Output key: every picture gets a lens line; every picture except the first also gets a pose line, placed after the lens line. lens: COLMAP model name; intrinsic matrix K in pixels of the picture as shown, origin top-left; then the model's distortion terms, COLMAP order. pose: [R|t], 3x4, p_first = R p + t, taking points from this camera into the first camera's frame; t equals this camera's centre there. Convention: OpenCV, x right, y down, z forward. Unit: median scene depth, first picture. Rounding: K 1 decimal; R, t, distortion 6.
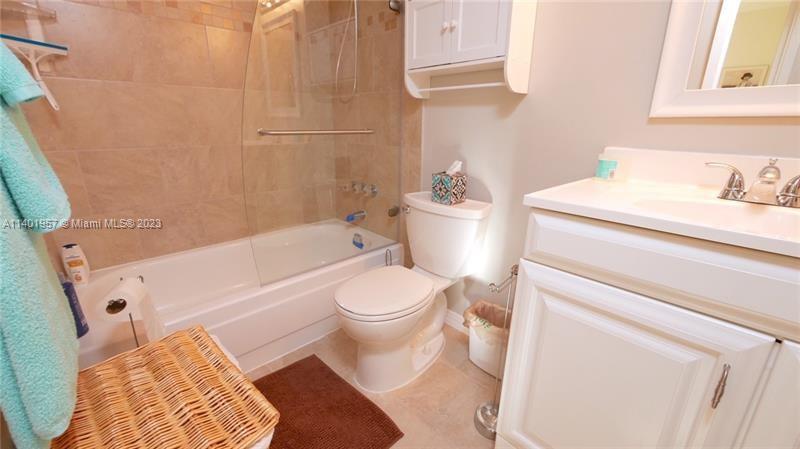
lens RADIAL K [[329.6, 0, 399.4], [0, 329.6, 224.3], [0, 0, 1]] dist [-0.008751, 0.001164]
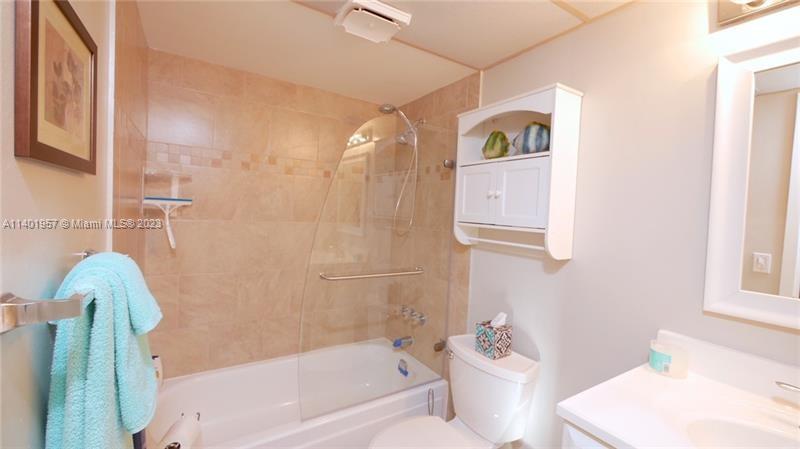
lens RADIAL K [[329.6, 0, 400.0], [0, 329.6, 221.9], [0, 0, 1]] dist [-0.008751, 0.001164]
pose [[0.982119, 0.041726, -0.183580, 0.036304], [-0.089025, 0.962147, -0.257582, -0.150021], [0.165883, 0.269319, 0.948657, -0.070749]]
